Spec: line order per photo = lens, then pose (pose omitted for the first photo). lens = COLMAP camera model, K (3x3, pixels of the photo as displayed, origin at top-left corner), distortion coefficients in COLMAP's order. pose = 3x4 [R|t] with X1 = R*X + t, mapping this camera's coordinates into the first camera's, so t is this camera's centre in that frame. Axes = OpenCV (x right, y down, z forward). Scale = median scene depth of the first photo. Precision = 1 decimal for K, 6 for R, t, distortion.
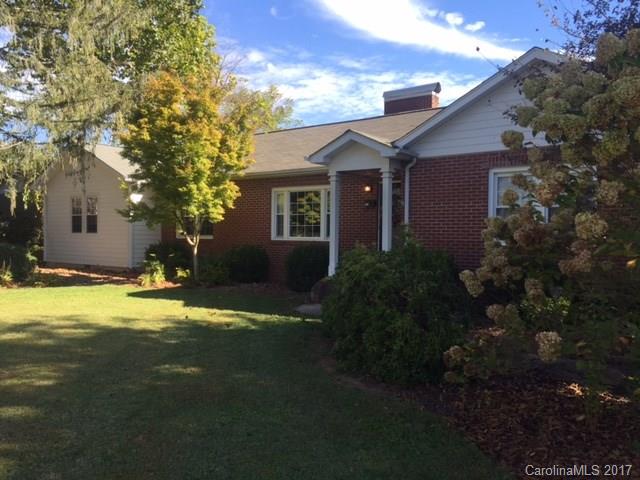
lens RADIAL K [[548.6, 0, 316.8], [0, 548.6, 238.5], [0, 0, 1]] dist [0.083385, -0.115945]
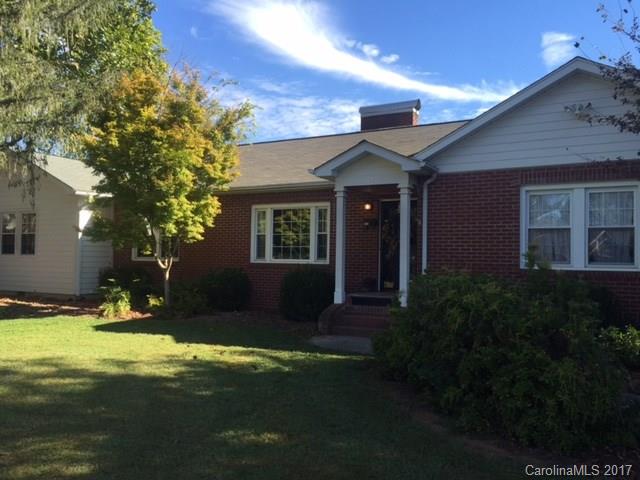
lens RADIAL K [[548.6, 0, 316.8], [0, 548.6, 238.5], [0, 0, 1]] dist [0.083385, -0.115945]
pose [[0.988866, 0.007312, 0.148632, -0.123499], [-0.001288, 0.999175, -0.040584, -0.000428], [-0.148806, 0.039941, 0.988059, 0.106806]]
